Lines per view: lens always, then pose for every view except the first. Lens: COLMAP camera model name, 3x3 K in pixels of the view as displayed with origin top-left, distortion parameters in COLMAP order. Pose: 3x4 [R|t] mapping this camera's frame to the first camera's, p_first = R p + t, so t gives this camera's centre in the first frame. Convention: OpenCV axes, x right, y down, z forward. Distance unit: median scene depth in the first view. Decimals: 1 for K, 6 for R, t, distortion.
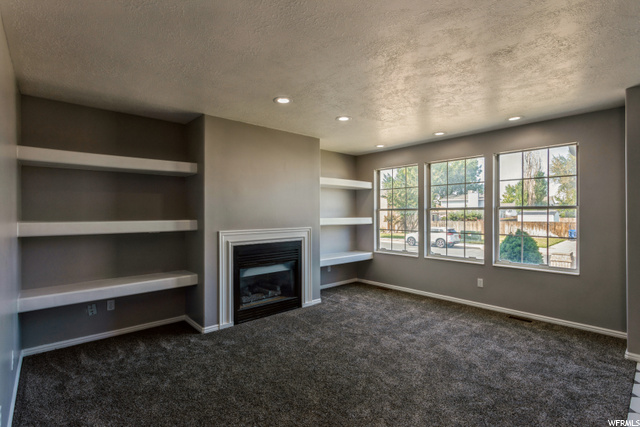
lens RADIAL K [[307.6, 0, 318.1], [0, 307.6, 212.7], [0, 0, 1]] dist [0.004470, -0.000459]
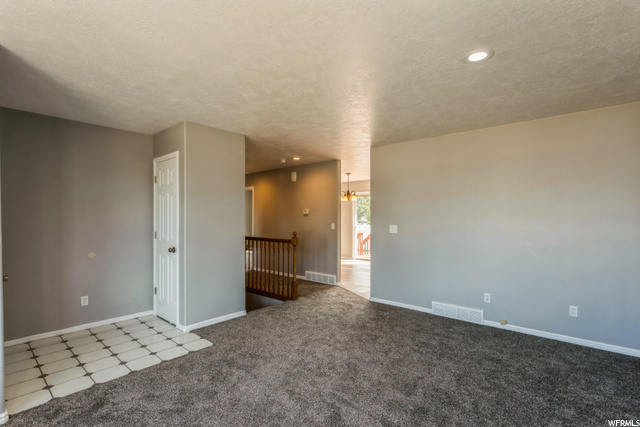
lens RADIAL K [[307.6, 0, 318.0], [0, 307.6, 214.7], [0, 0, 1]] dist [0.004470, -0.000459]
pose [[-0.990794, 0.000278, -0.135380, 0.292842], [0.000974, 0.999987, -0.005074, -0.006369], [0.135377, -0.005159, -0.990781, 1.403301]]
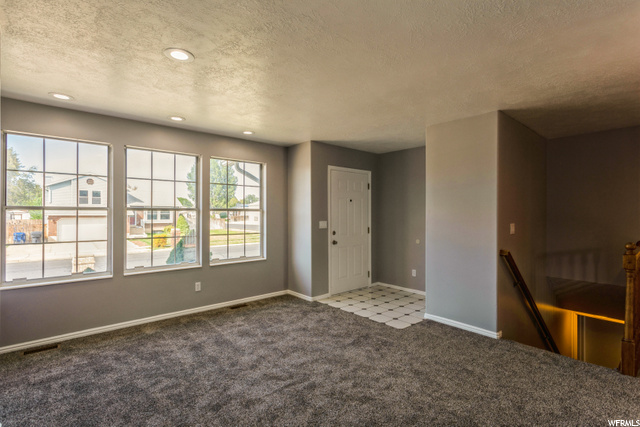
lens RADIAL K [[307.6, 0, 319.3], [0, 307.6, 215.3], [0, 0, 1]] dist [0.004470, -0.000459]
pose [[0.009649, -0.002675, 0.999950, -0.511156], [-0.004458, 0.999986, 0.002719, 0.000309], [-0.999944, -0.004484, 0.009637, 0.726945]]
